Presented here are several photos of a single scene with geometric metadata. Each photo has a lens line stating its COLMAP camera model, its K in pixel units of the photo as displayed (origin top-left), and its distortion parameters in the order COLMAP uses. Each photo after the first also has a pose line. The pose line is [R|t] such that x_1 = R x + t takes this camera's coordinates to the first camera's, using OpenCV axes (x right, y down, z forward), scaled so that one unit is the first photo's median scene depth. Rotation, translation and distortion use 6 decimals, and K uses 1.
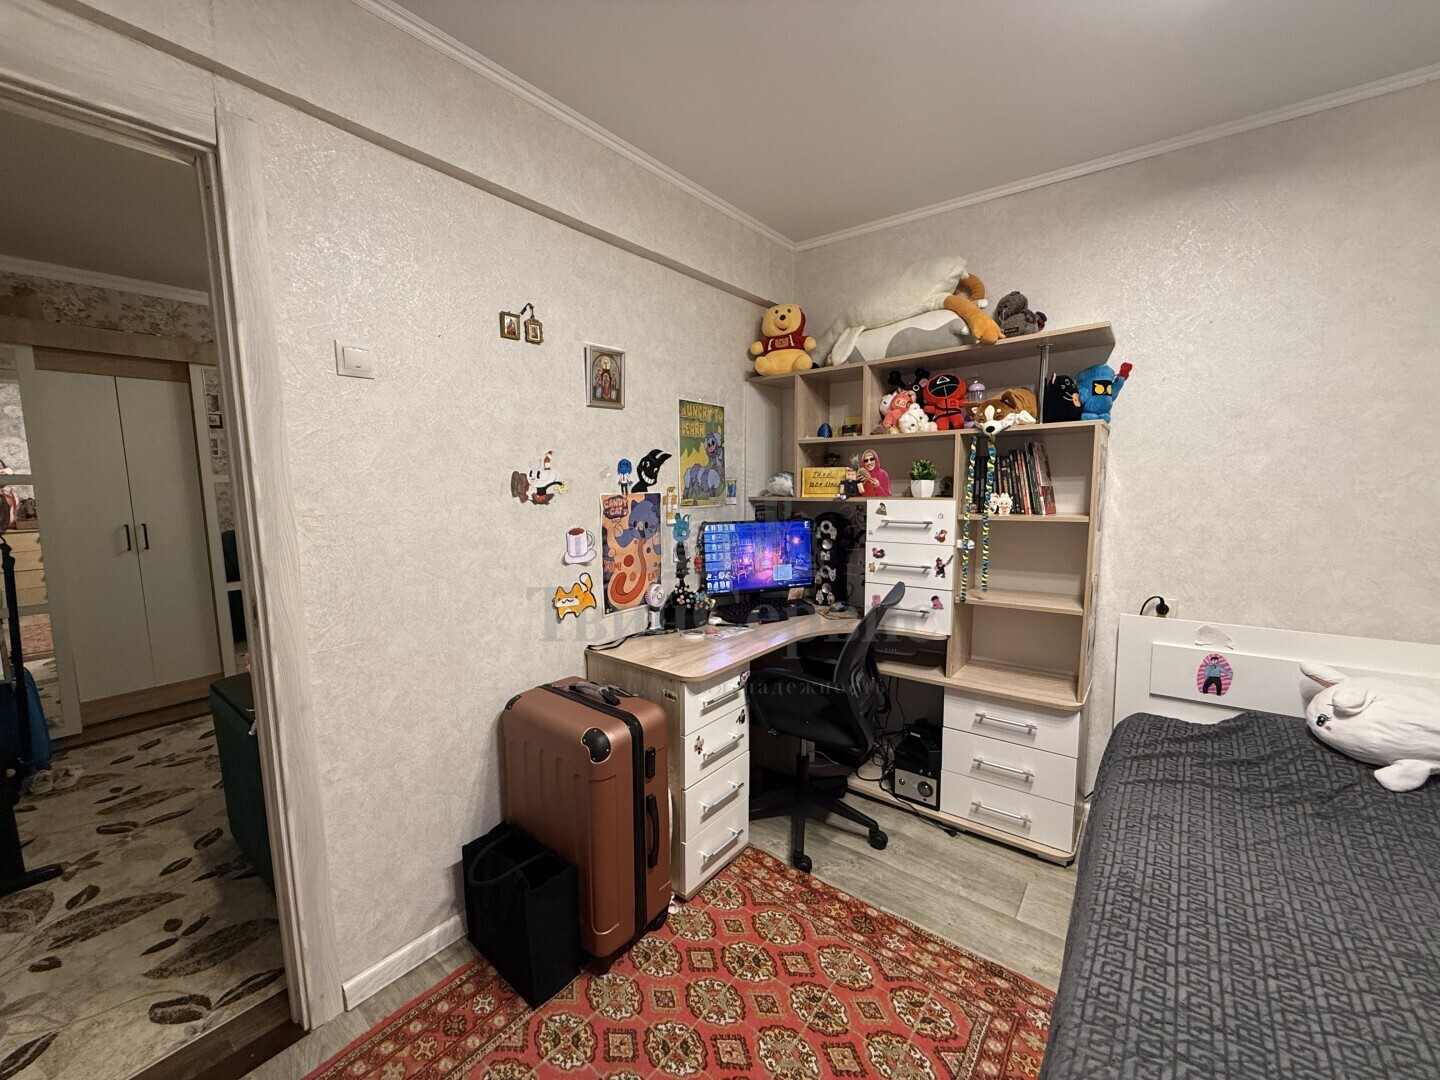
lens RADIAL K [[572.4, 0, 714.7], [0, 572.4, 543.4], [0, 0, 1]] dist [-0.001519, 0.000706]
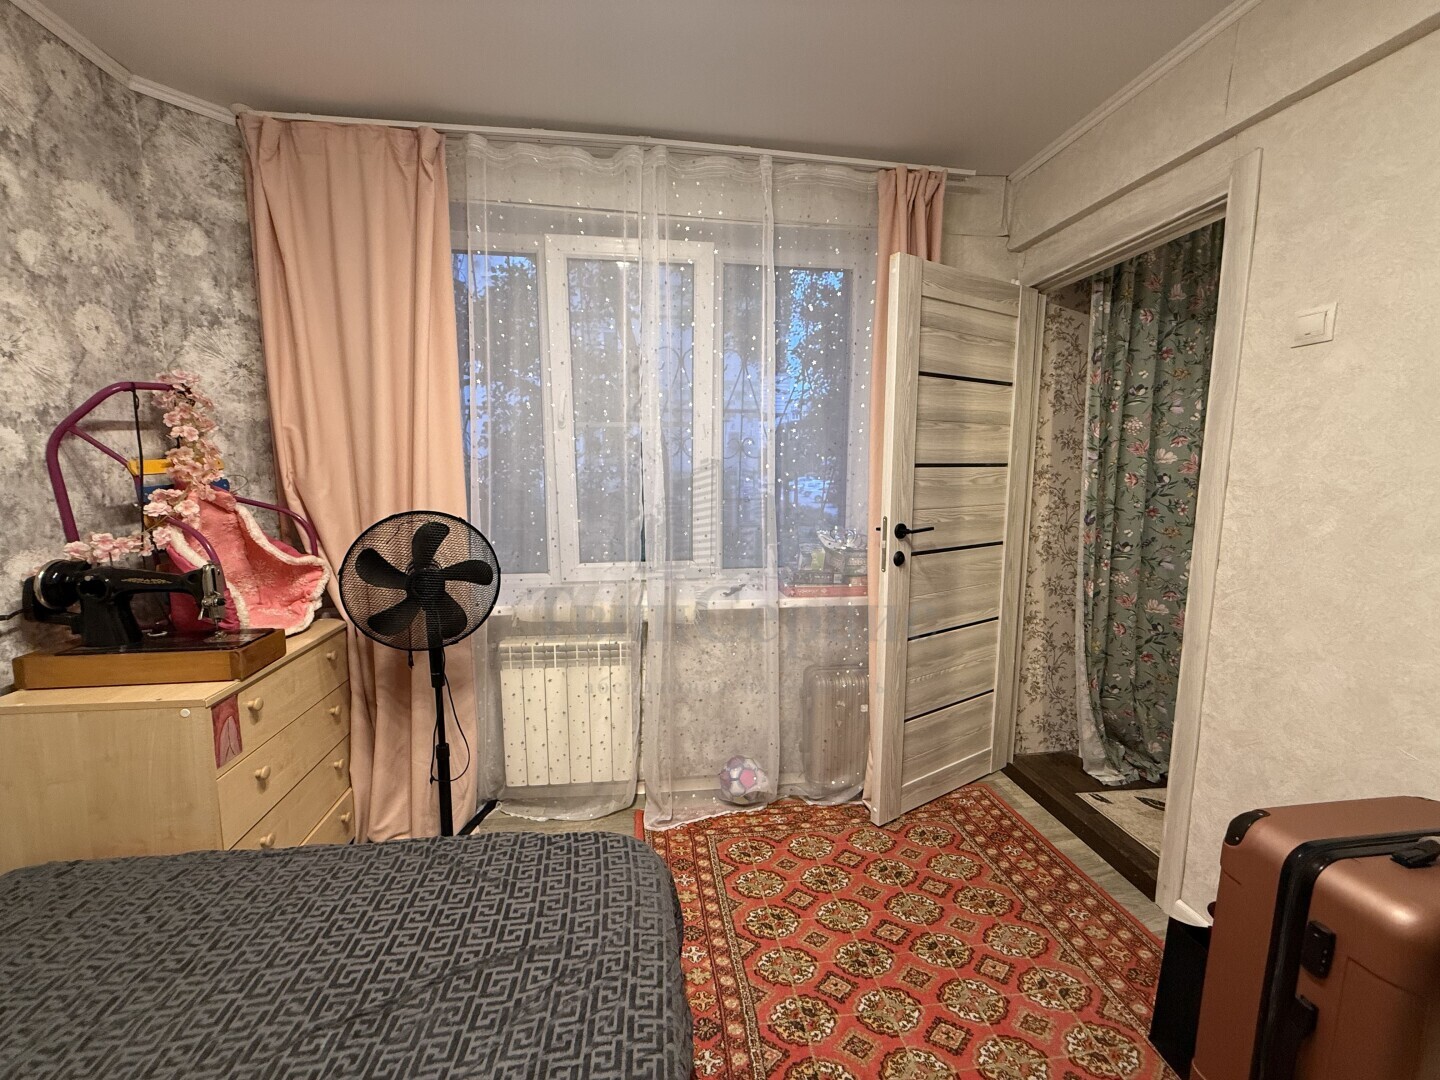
lens RADIAL K [[574.0, 0, 720.0], [0, 574.0, 540.0], [0, 0, 1]] dist [-0.001526, 0.000264]
pose [[-0.688309, 0.104896, -0.717794, 0.590830], [-0.087078, 0.970388, 0.225310, -0.080877], [0.720172, 0.217587, -0.658793, 0.762906]]
